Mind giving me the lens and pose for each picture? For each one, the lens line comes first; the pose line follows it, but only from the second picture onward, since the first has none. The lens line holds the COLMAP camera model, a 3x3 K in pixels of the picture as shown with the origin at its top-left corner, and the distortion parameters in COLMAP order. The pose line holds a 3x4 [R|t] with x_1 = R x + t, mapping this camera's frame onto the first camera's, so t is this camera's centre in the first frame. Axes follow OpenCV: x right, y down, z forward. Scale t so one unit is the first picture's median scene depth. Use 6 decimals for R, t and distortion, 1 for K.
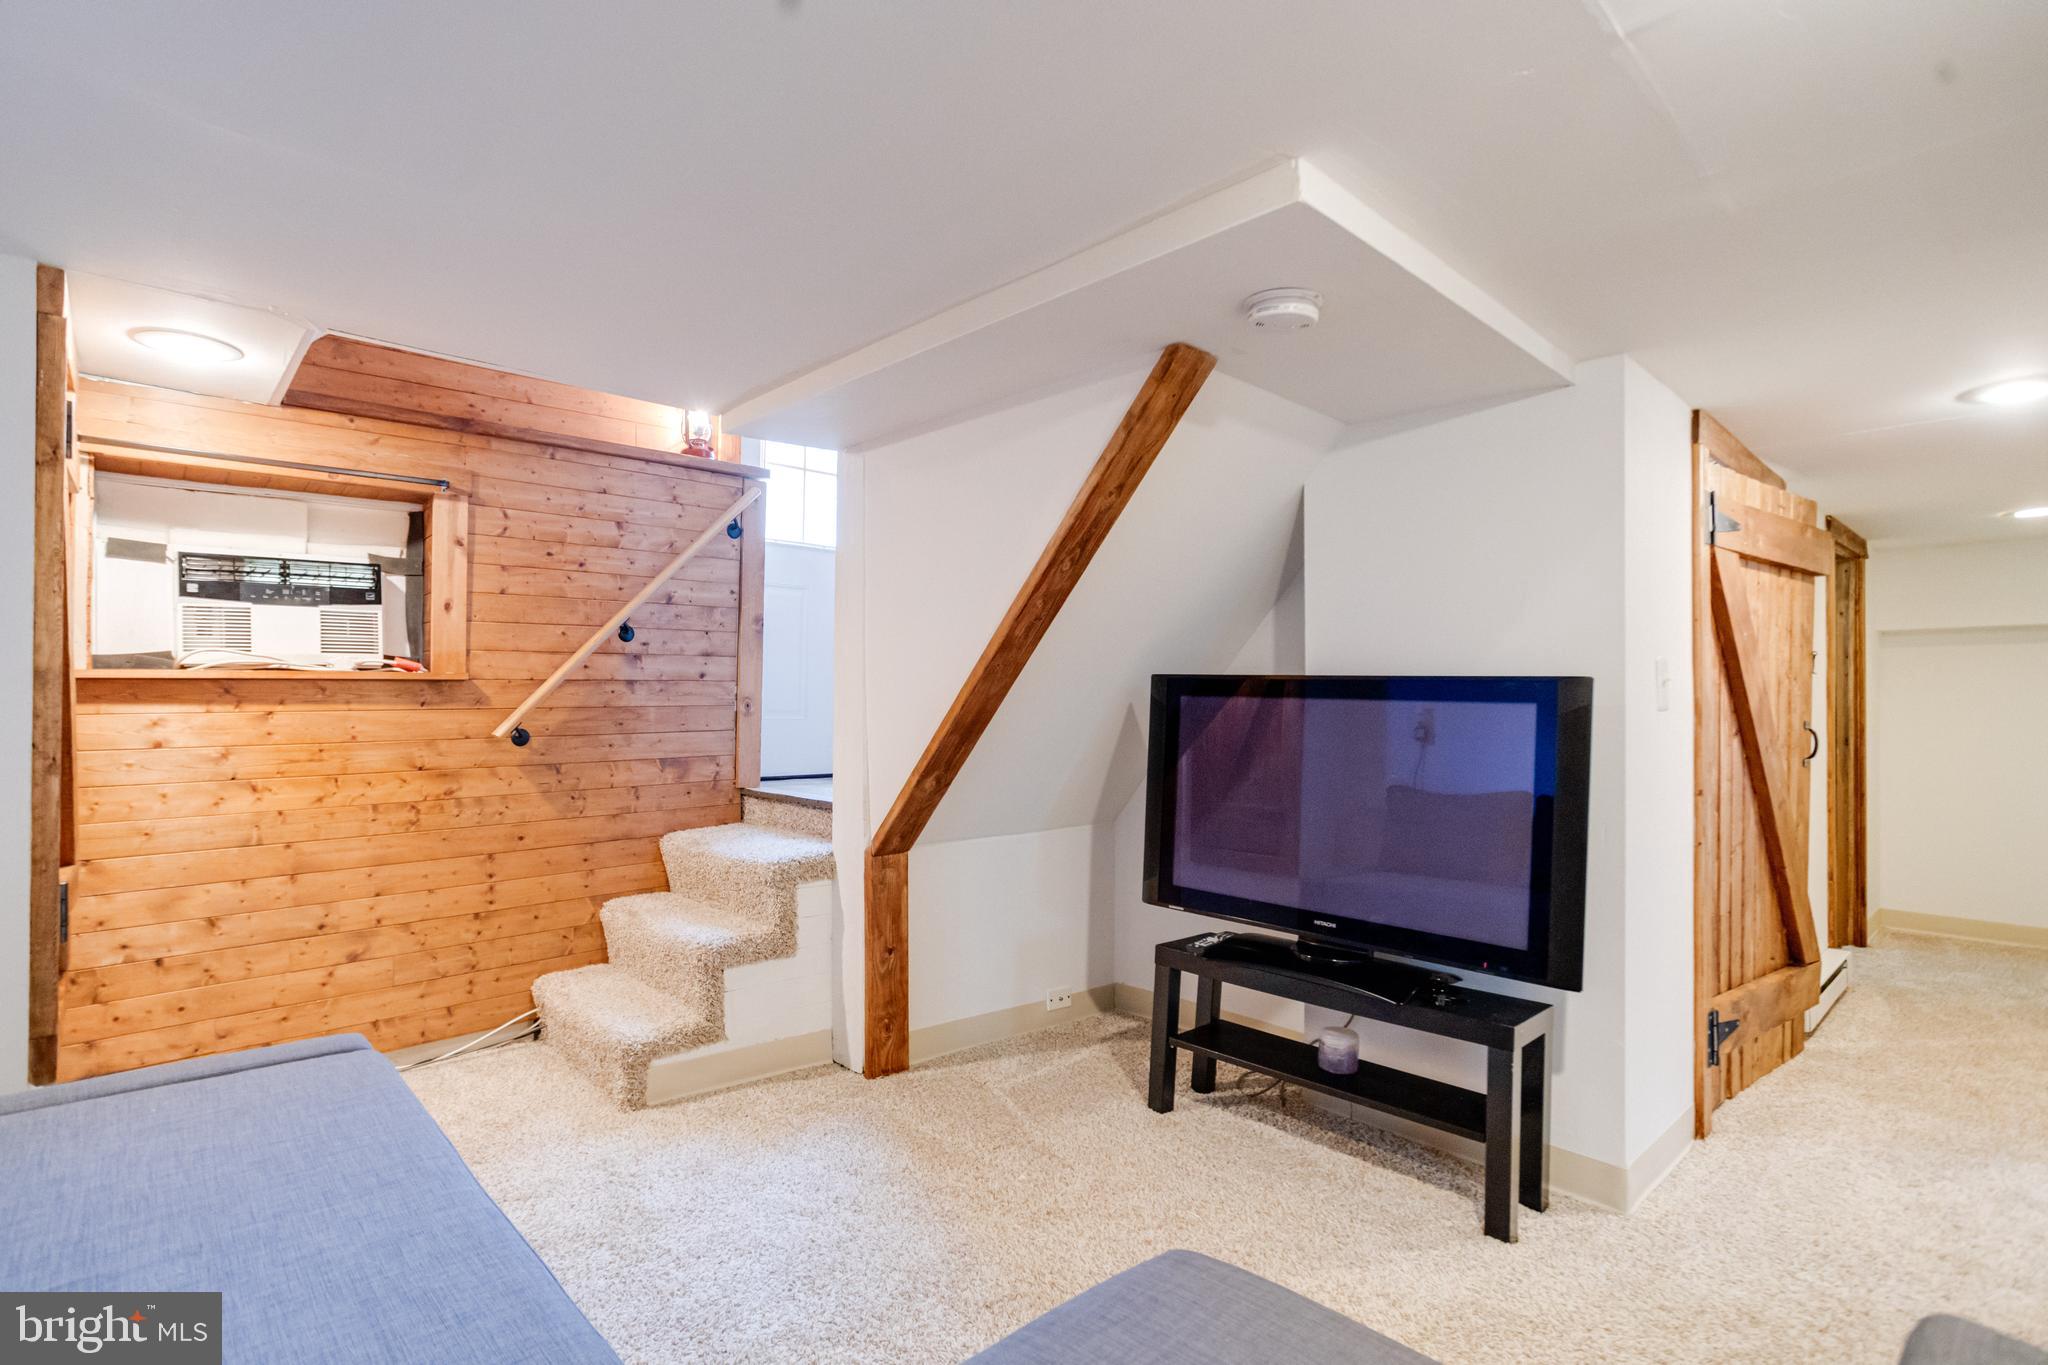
lens RADIAL K [[986.0, 0, 958.7], [0, 986.0, 740.9], [0, 0, 1]] dist [-0.001396, -0.000031]
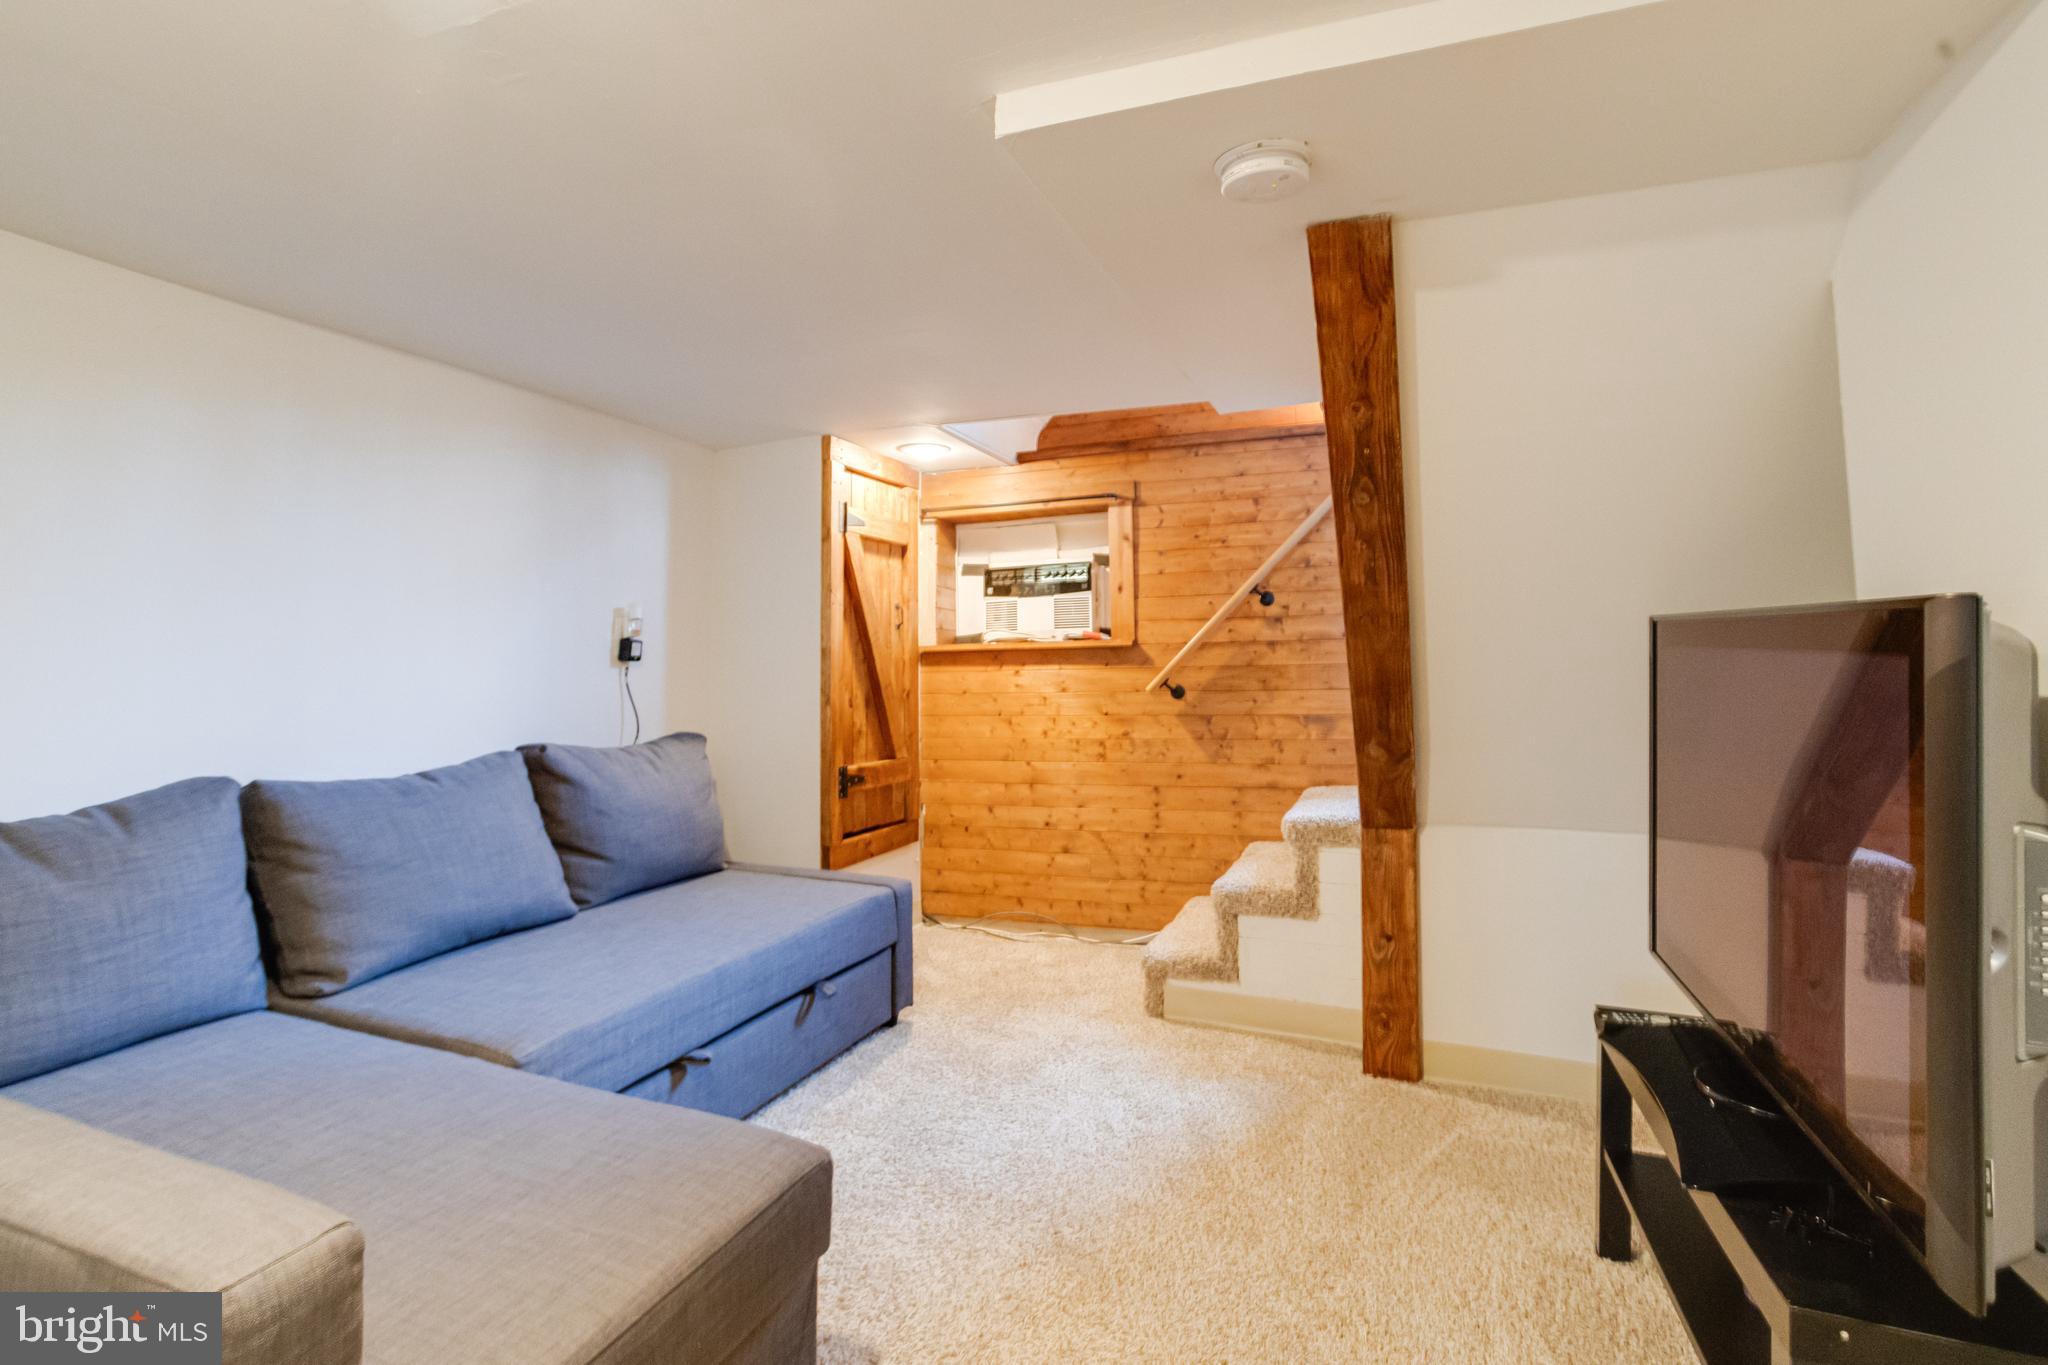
lens RADIAL K [[1003.9, 0, 1028.4], [0, 1003.9, 657.2], [0, 0, 1]] dist [-0.045849, 0.023230]
pose [[0.471409, -0.013036, -0.881818, 0.565673], [-0.025498, 0.999271, -0.028404, -0.006748], [0.881546, 0.035874, 0.470733, 0.276425]]
